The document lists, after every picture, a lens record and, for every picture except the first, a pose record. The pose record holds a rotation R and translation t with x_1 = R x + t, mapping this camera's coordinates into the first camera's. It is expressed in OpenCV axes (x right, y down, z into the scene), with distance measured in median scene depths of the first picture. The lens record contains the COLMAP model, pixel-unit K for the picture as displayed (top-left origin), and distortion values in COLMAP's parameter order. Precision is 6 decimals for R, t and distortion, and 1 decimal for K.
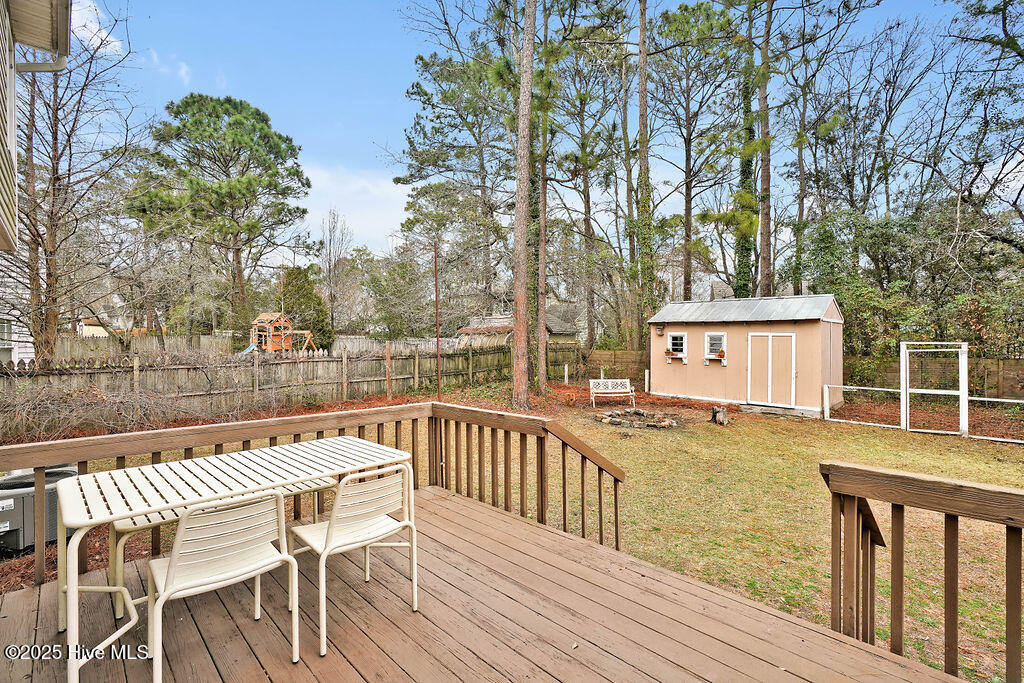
lens RADIAL K [[484.2, 0, 510.7], [0, 484.2, 332.6], [0, 0, 1]] dist [-0.015367, 0.000702]
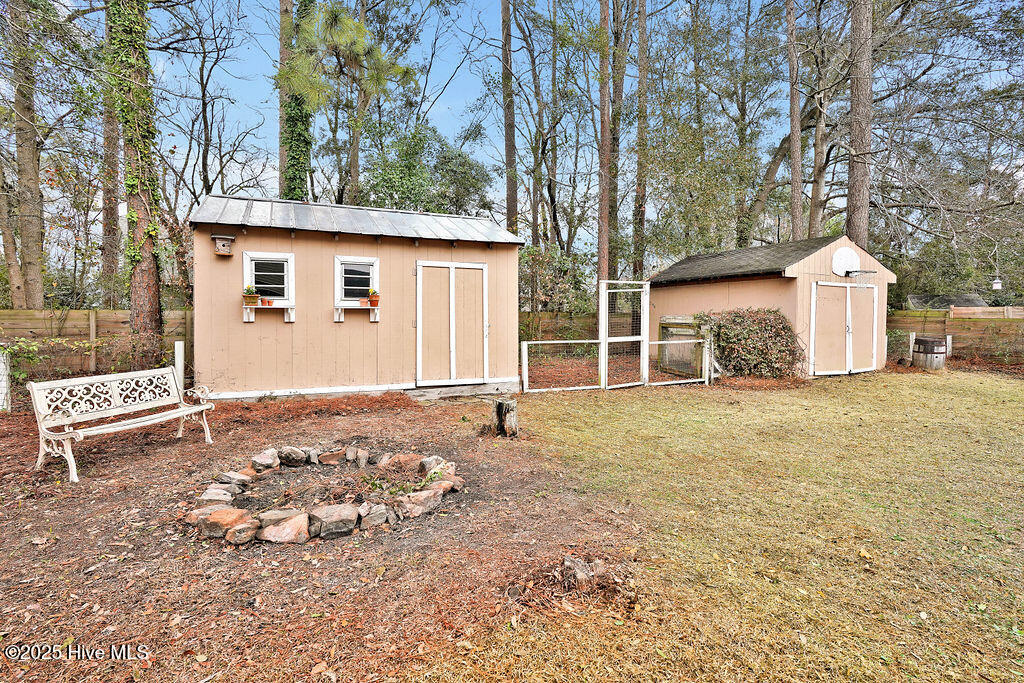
lens RADIAL K [[484.2, 0, 510.7], [0, 484.2, 332.6], [0, 0, 1]] dist [-0.015367, 0.000702]
pose [[0.355379, -0.034836, 0.934073, 0.004617], [-0.001925, 0.999276, 0.038000, 0.064492], [-0.934720, -0.015303, 0.355055, 0.721002]]
